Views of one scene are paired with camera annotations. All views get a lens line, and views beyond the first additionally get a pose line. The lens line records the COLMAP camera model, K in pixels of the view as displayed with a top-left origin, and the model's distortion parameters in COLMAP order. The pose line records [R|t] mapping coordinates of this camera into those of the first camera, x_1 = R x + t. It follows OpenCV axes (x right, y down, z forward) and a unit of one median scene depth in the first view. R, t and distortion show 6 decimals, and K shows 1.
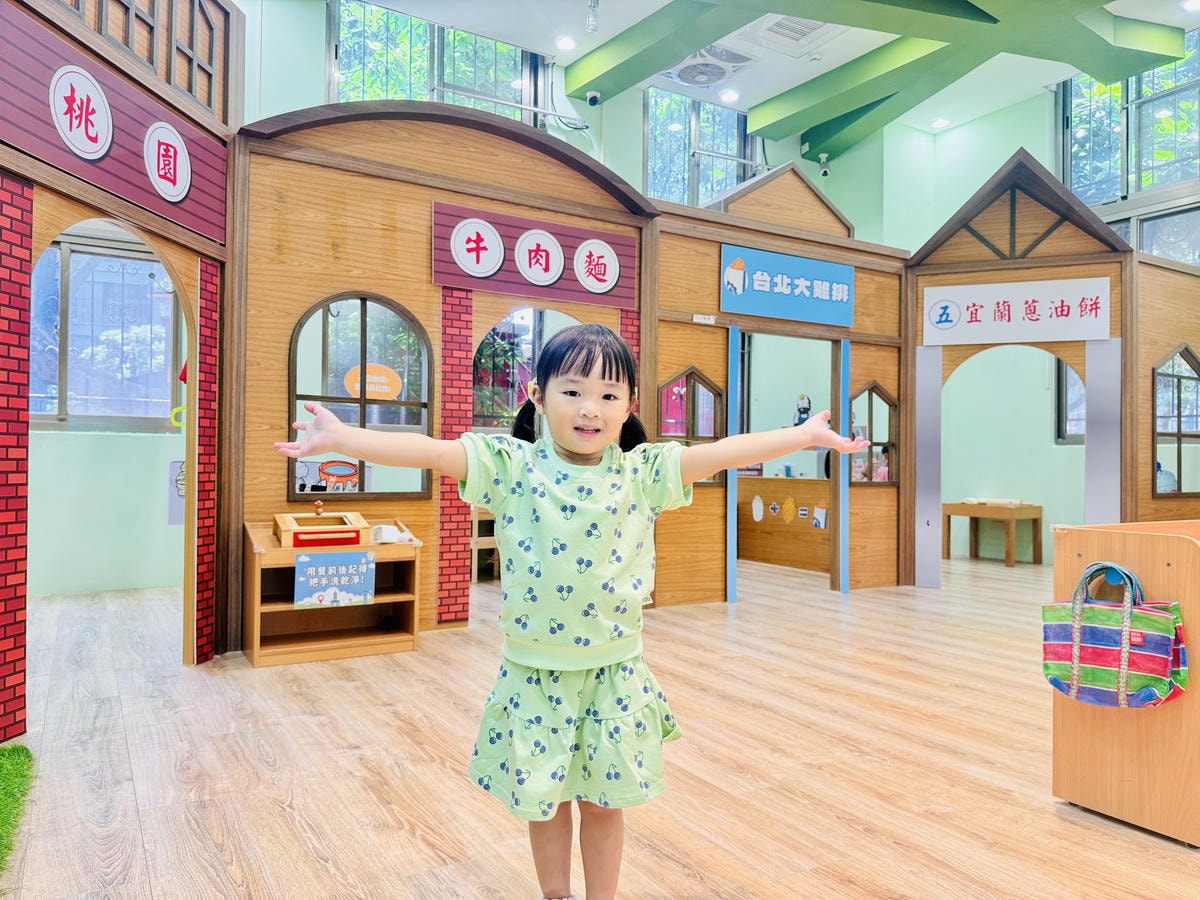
lens RADIAL K [[851.7, 0, 600.0], [0, 851.7, 450.0], [0, 0, 1]] dist [0.006971, -0.009461]
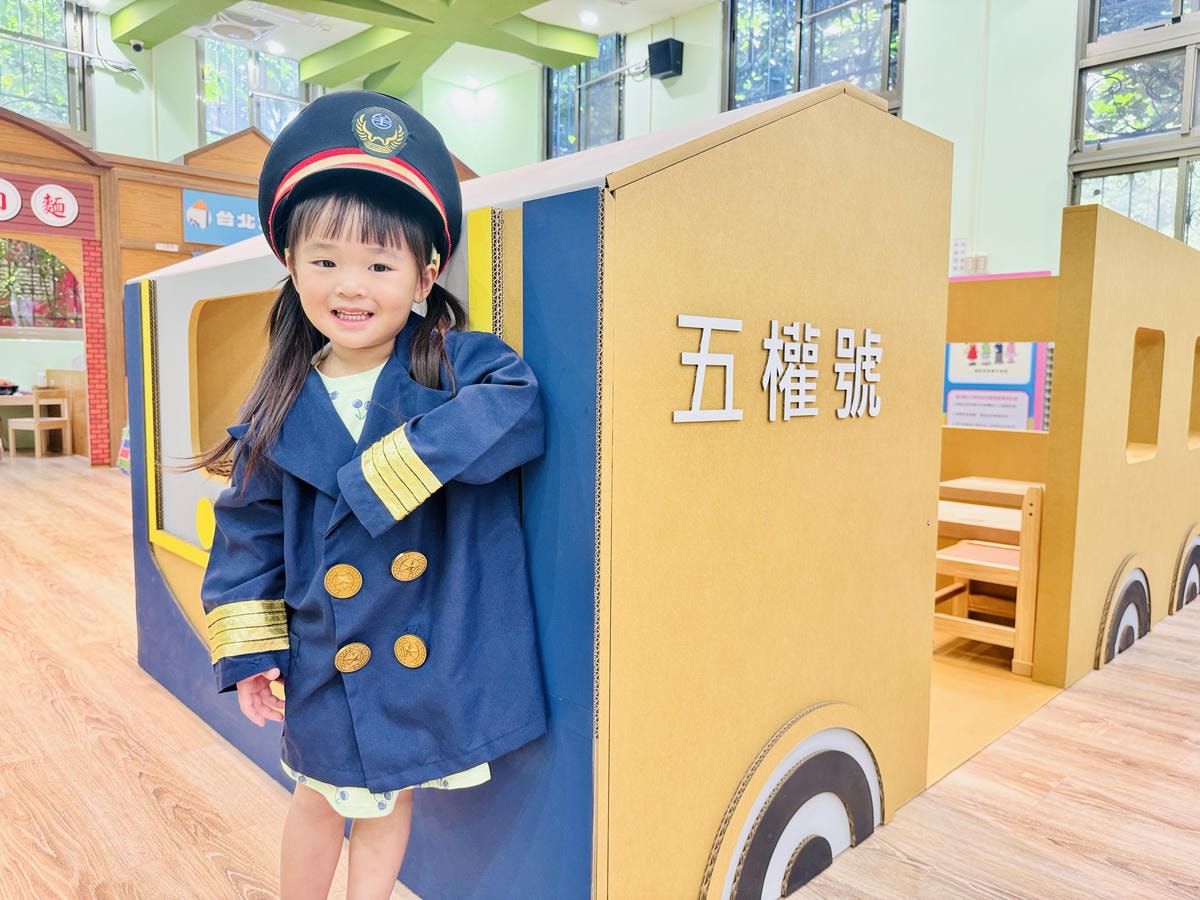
lens RADIAL K [[851.7, 0, 600.0], [0, 851.7, 450.0], [0, 0, 1]] dist [0.006971, -0.009461]
pose [[0.974953, -0.016839, 0.221771, 0.448156], [-0.008014, 0.993822, 0.110692, 0.007607], [-0.222265, -0.109697, 0.968796, -0.443218]]
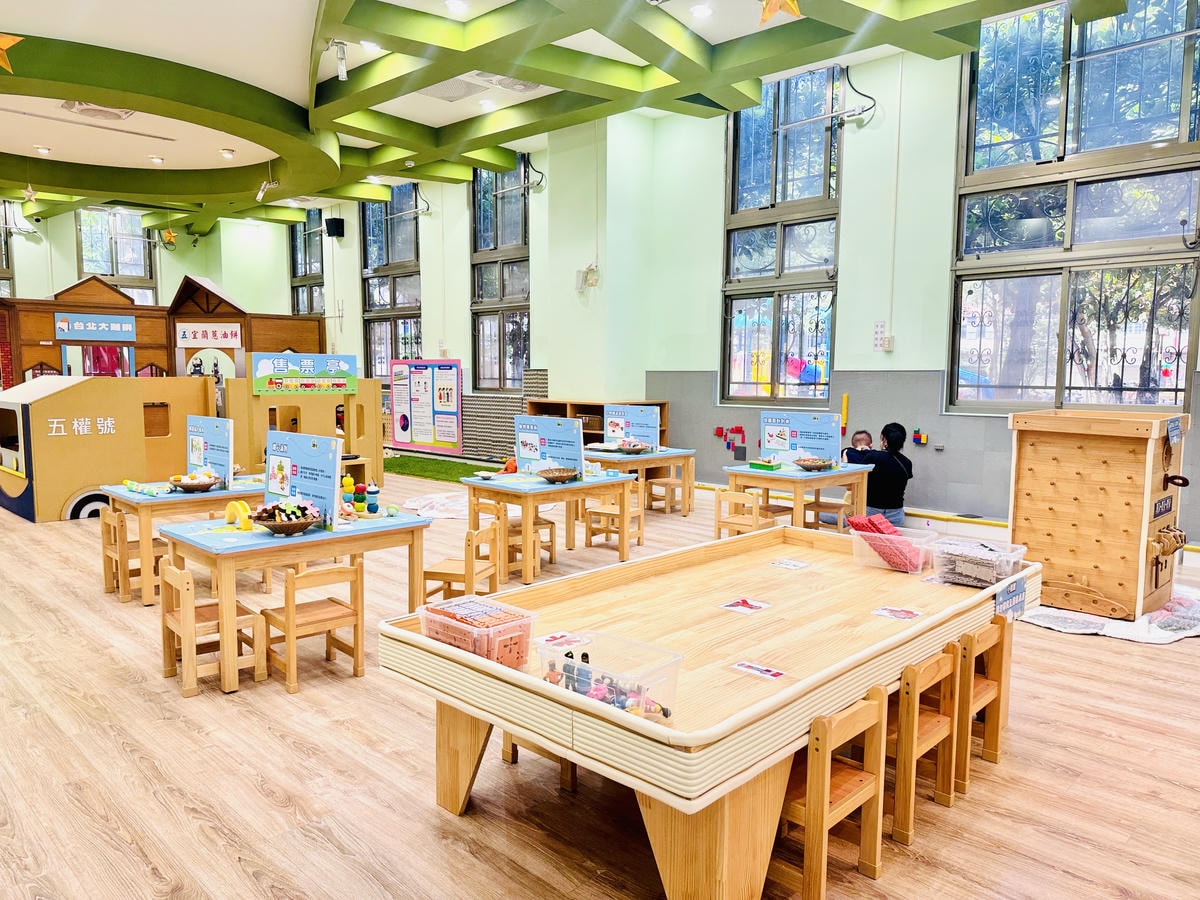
lens RADIAL K [[851.3, 0, 600.0], [0, 851.3, 450.0], [0, 0, 1]] dist [-0.006113, -0.005531]
pose [[0.967644, -0.024833, 0.251095, 1.015304], [-0.001672, 0.994492, 0.104797, -0.097108], [-0.252315, -0.101826, 0.962273, -1.787253]]
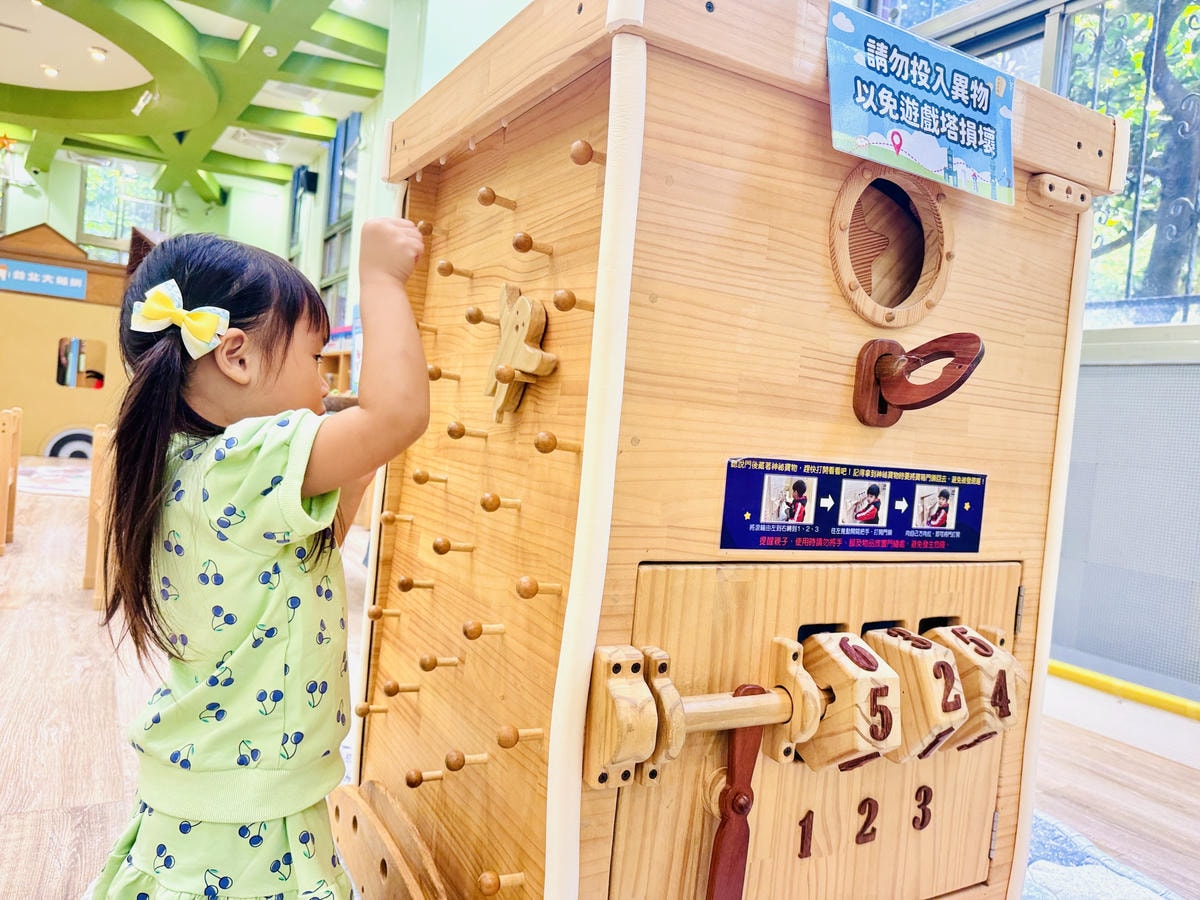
lens RADIAL K [[851.7, 0, 600.0], [0, 851.7, 450.0], [0, 0, 1]] dist [0.006971, -0.009461]
pose [[0.996473, 0.083107, -0.011568, 1.763276], [-0.082497, 0.995538, 0.045809, 0.033553], [0.015323, -0.044693, 0.998883, -1.244463]]
